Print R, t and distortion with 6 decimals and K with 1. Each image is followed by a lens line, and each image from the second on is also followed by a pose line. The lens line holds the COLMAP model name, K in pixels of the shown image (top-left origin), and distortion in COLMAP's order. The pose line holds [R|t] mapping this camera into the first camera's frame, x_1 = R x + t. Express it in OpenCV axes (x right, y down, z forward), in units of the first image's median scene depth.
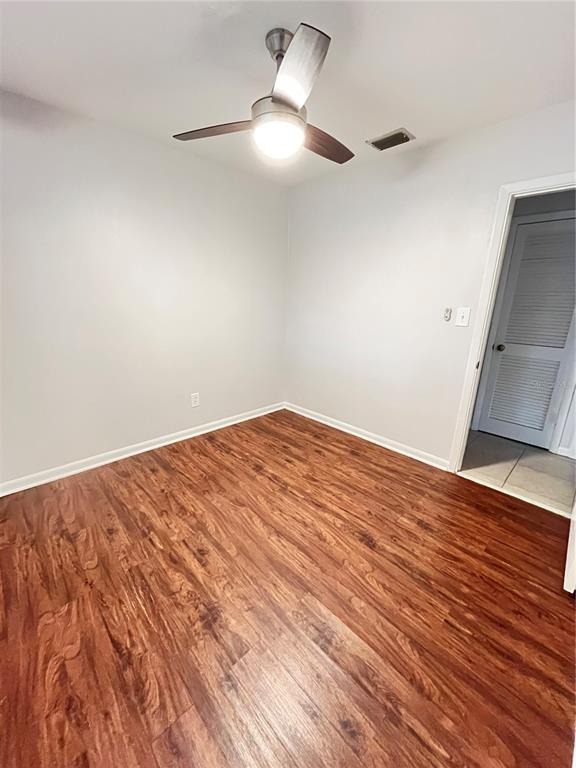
lens RADIAL K [[310.3, 0, 289.2], [0, 310.3, 380.9], [0, 0, 1]] dist [-0.003528, 0.000466]
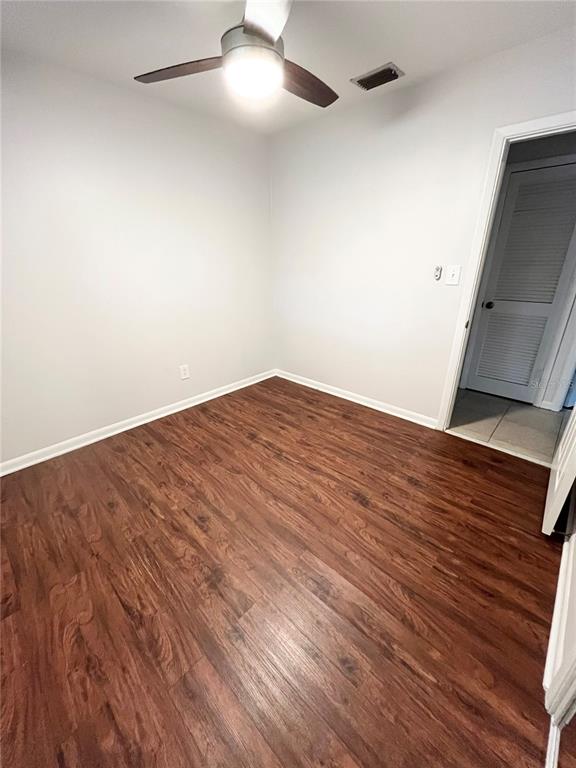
lens RADIAL K [[310.3, 0, 289.2], [0, 310.3, 381.3], [0, 0, 1]] dist [-0.003528, 0.000466]
pose [[0.998516, -0.047663, 0.026350, 0.002533], [0.044414, 0.992660, 0.112492, -0.009367], [-0.031518, -0.111154, 0.993303, 0.010629]]
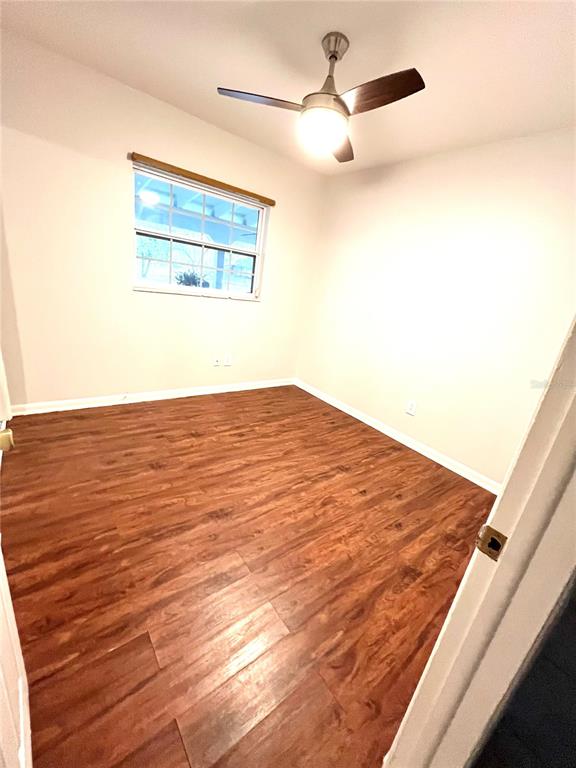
lens RADIAL K [[310.3, 0, 293.0], [0, 310.3, 383.3], [0, 0, 1]] dist [-0.003528, 0.000466]
pose [[-0.093612, 0.275242, -0.956807, 1.051240], [-0.406435, 0.866738, 0.289096, -0.221107], [0.908872, 0.415942, 0.030731, 1.006542]]
